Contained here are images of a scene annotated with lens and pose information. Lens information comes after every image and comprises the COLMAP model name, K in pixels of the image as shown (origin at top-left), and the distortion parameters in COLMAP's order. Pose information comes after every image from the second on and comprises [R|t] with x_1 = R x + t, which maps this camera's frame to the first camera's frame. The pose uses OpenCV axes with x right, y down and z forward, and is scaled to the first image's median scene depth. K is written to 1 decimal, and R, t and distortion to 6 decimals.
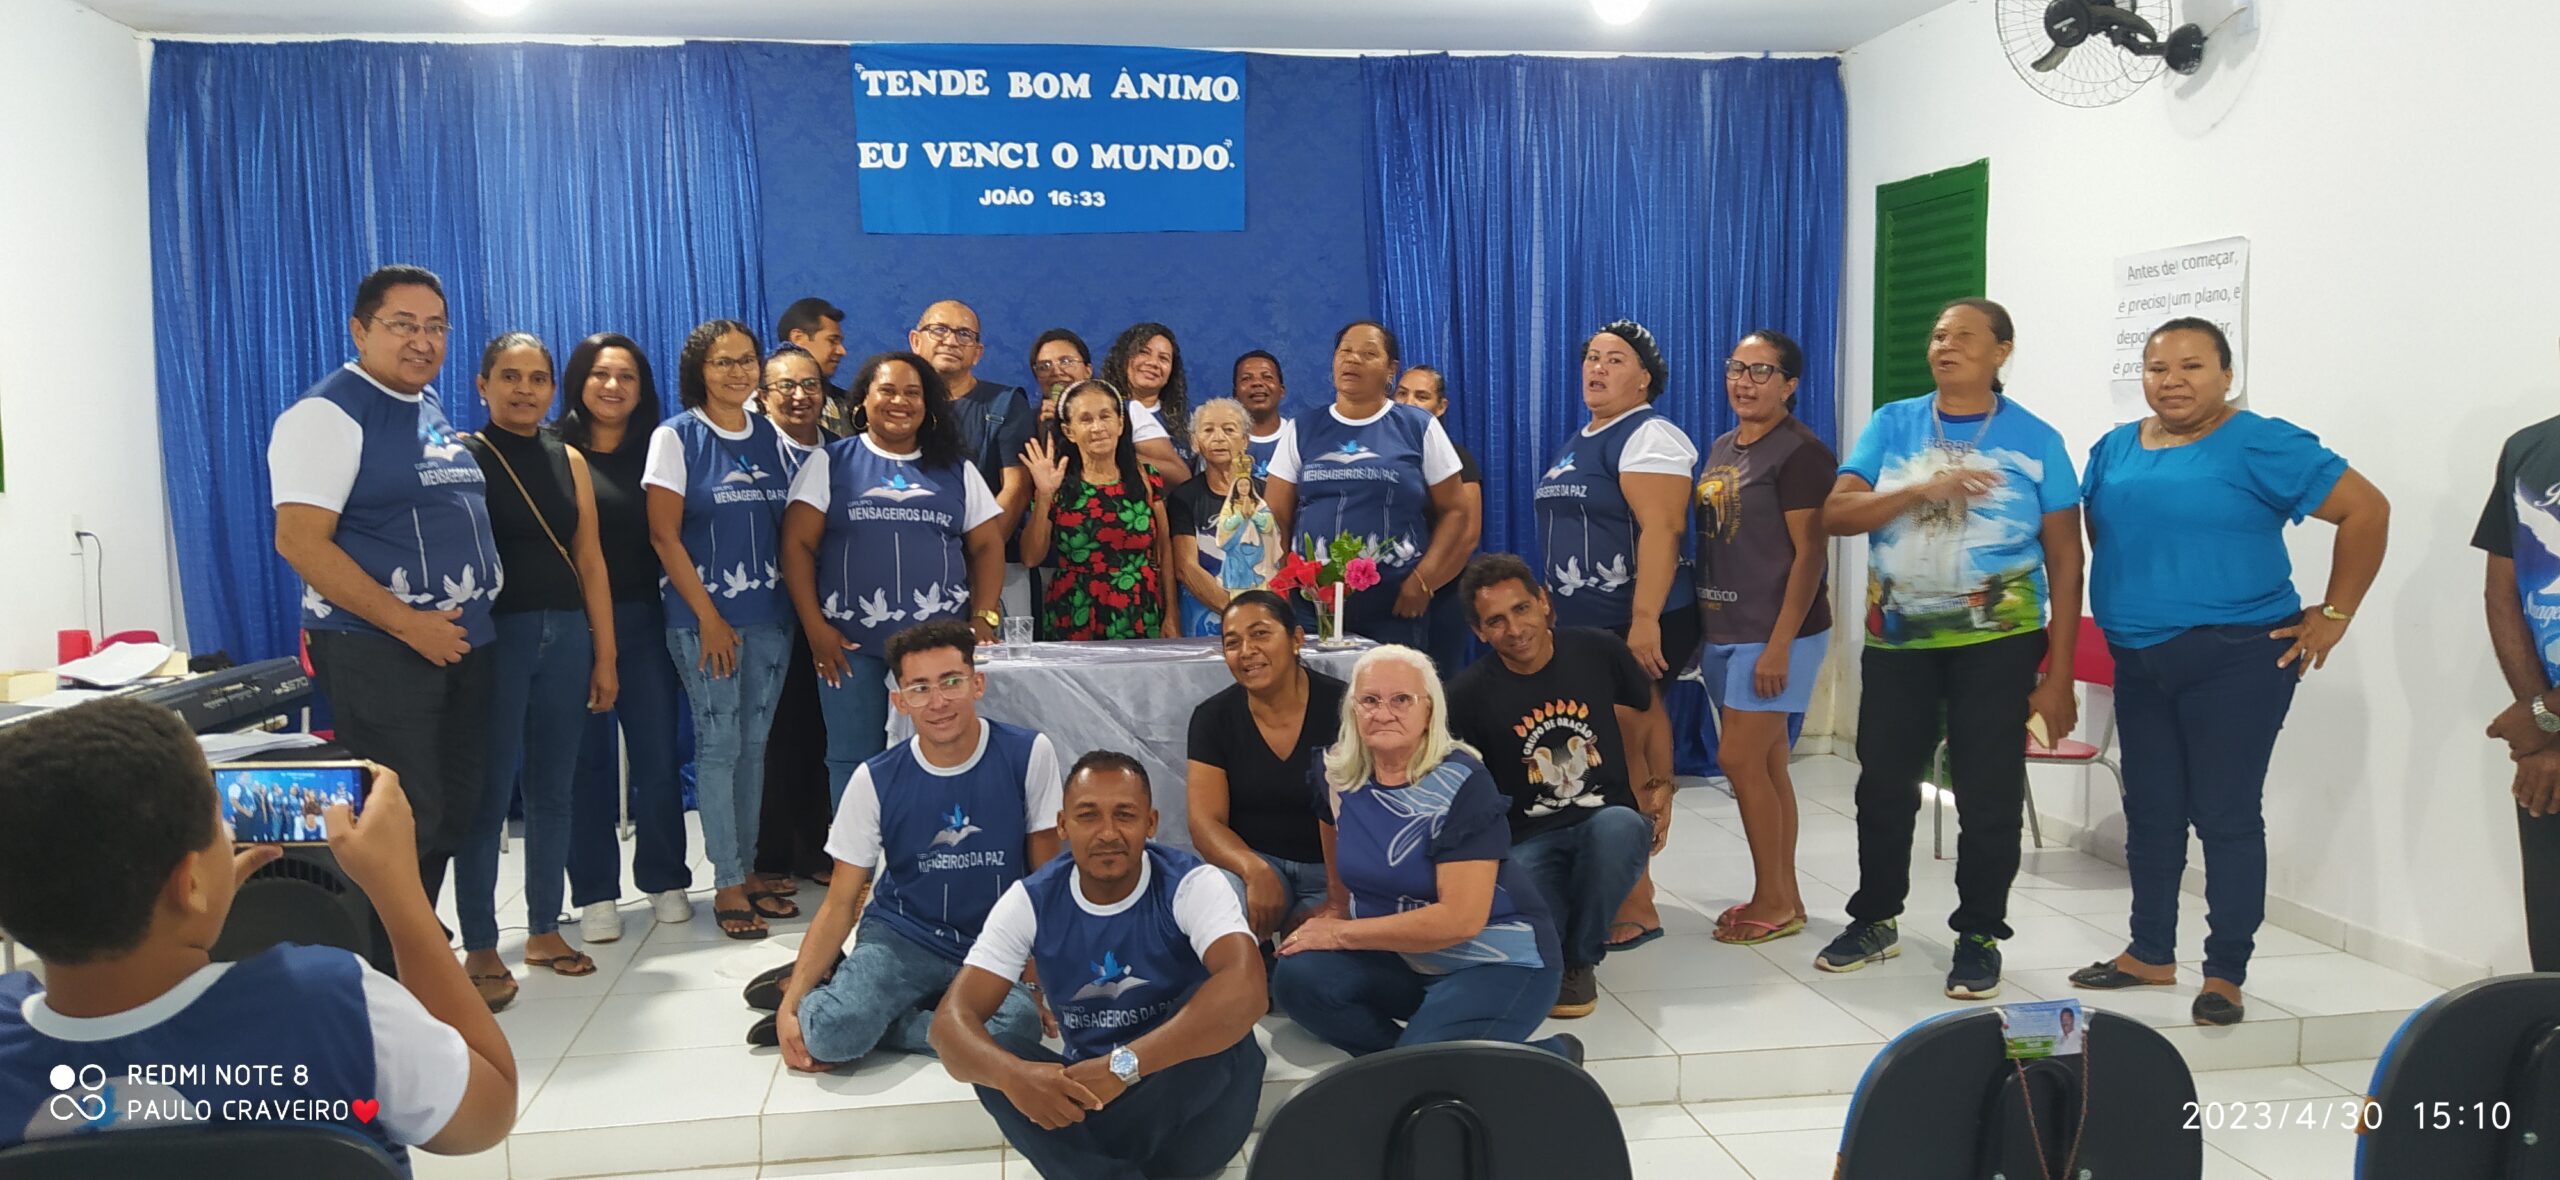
lens RADIAL K [[1904.9, 0, 1283.1], [0, 1904.9, 573.2], [0, 0, 1]] dist [0.101546, -0.175385]
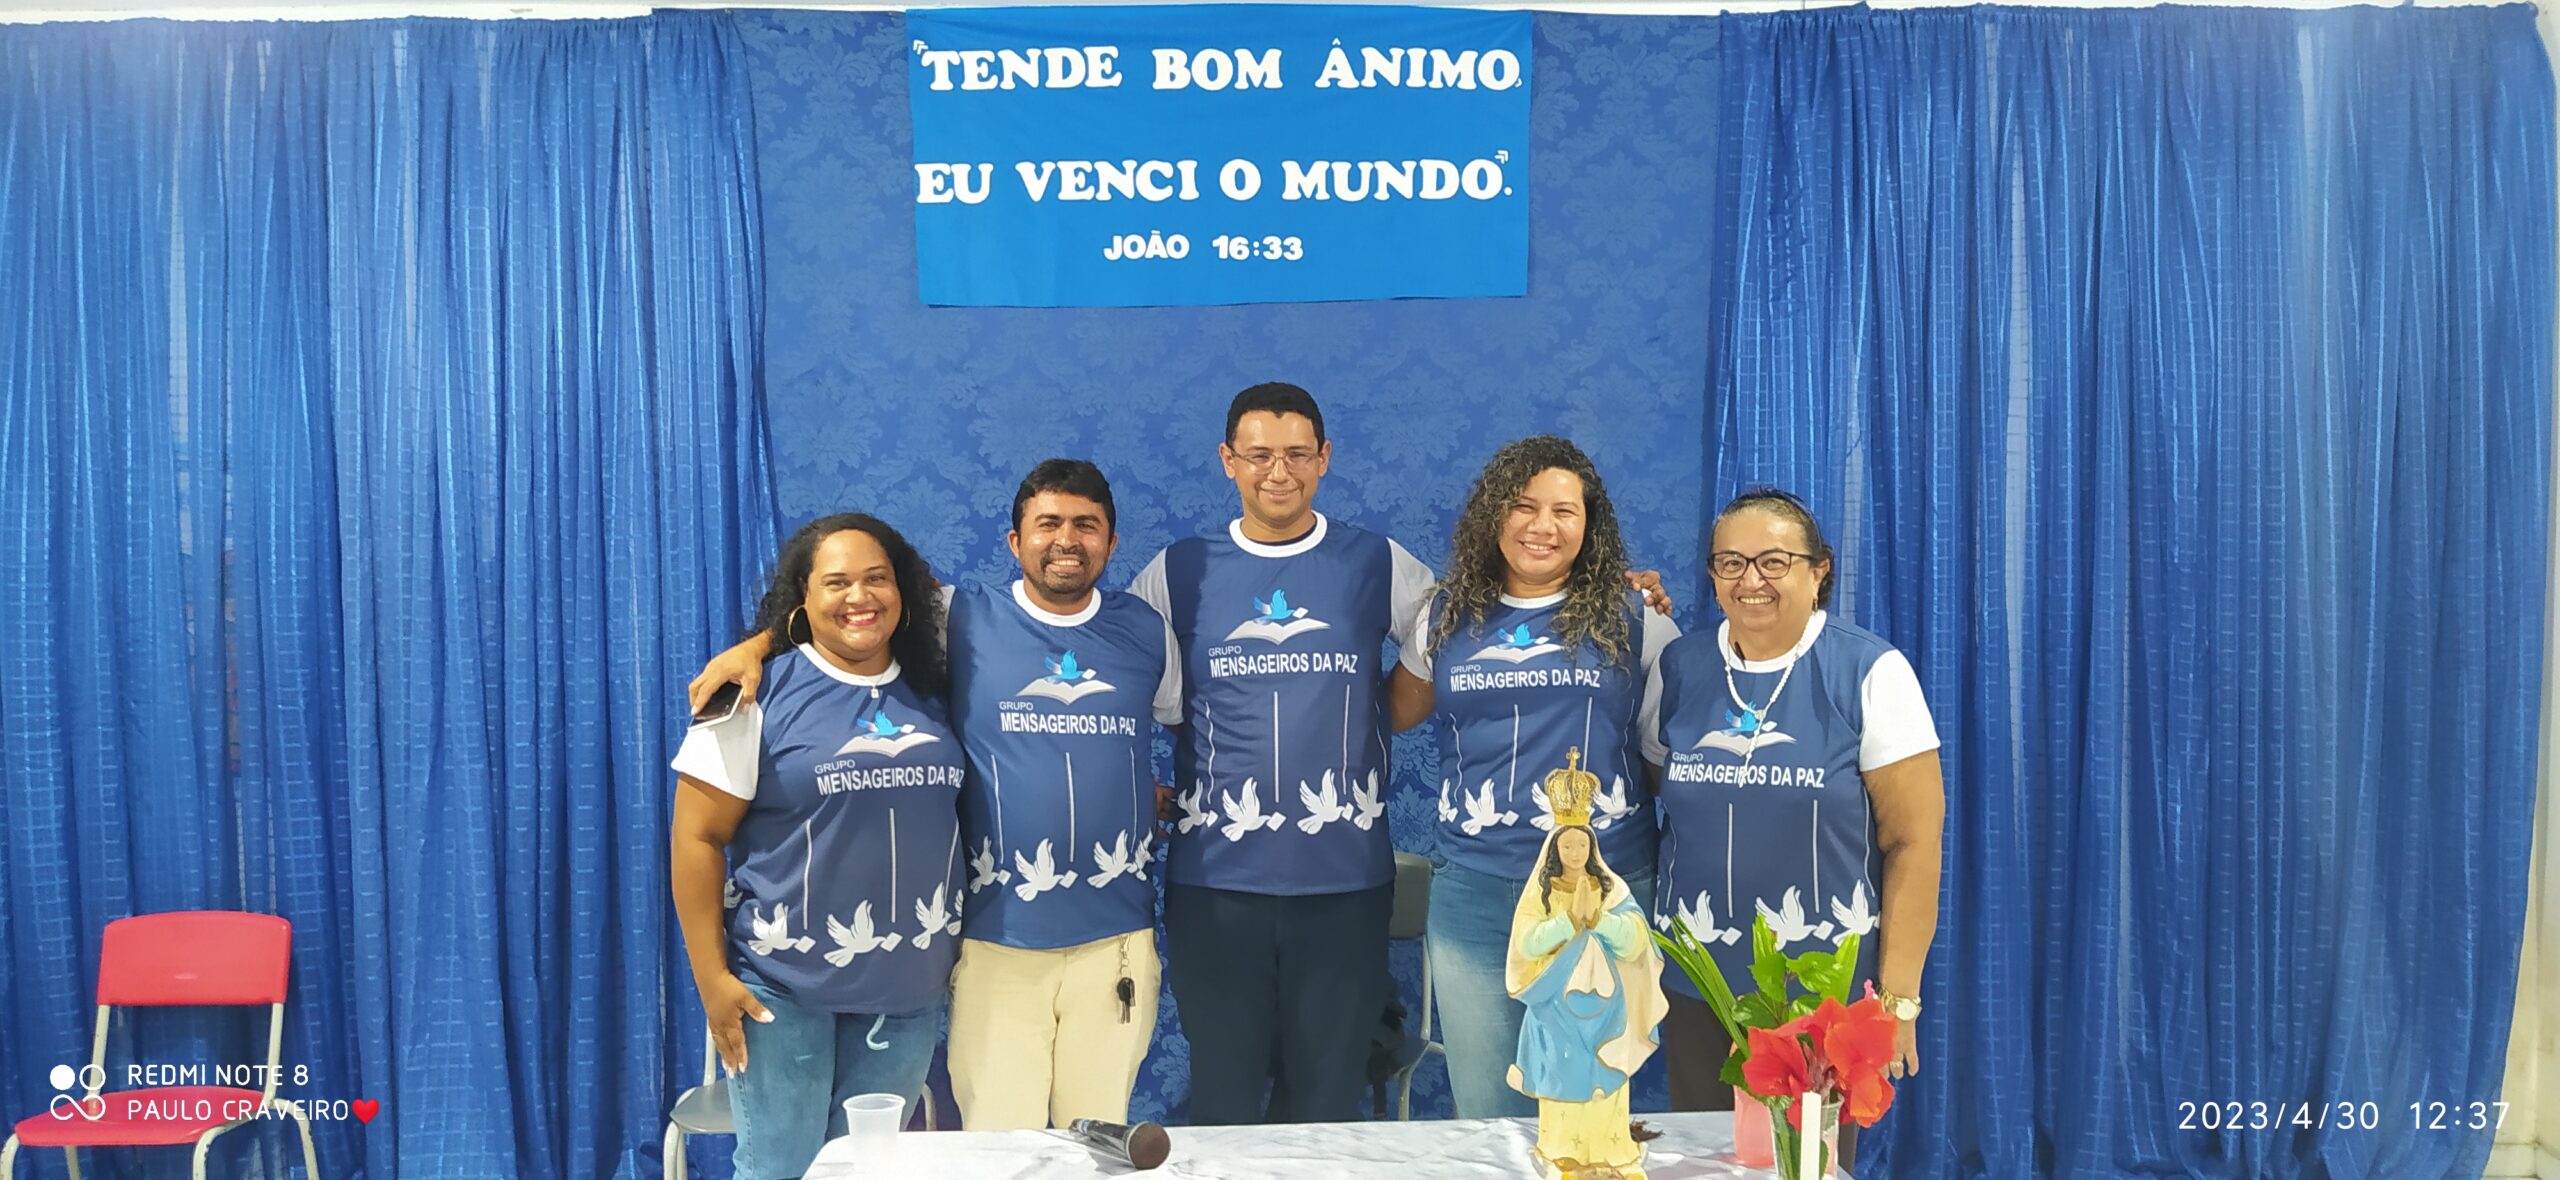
lens RADIAL K [[1973.1, 0, 1272.3], [0, 1973.1, 579.9], [0, 0, 1]] dist [0.099080, -0.165785]
pose [[0.992597, 0.009176, -0.121106, -0.023971], [-0.014593, 0.998928, -0.043925, -0.059651], [0.120573, 0.045367, 0.991667, 0.367774]]
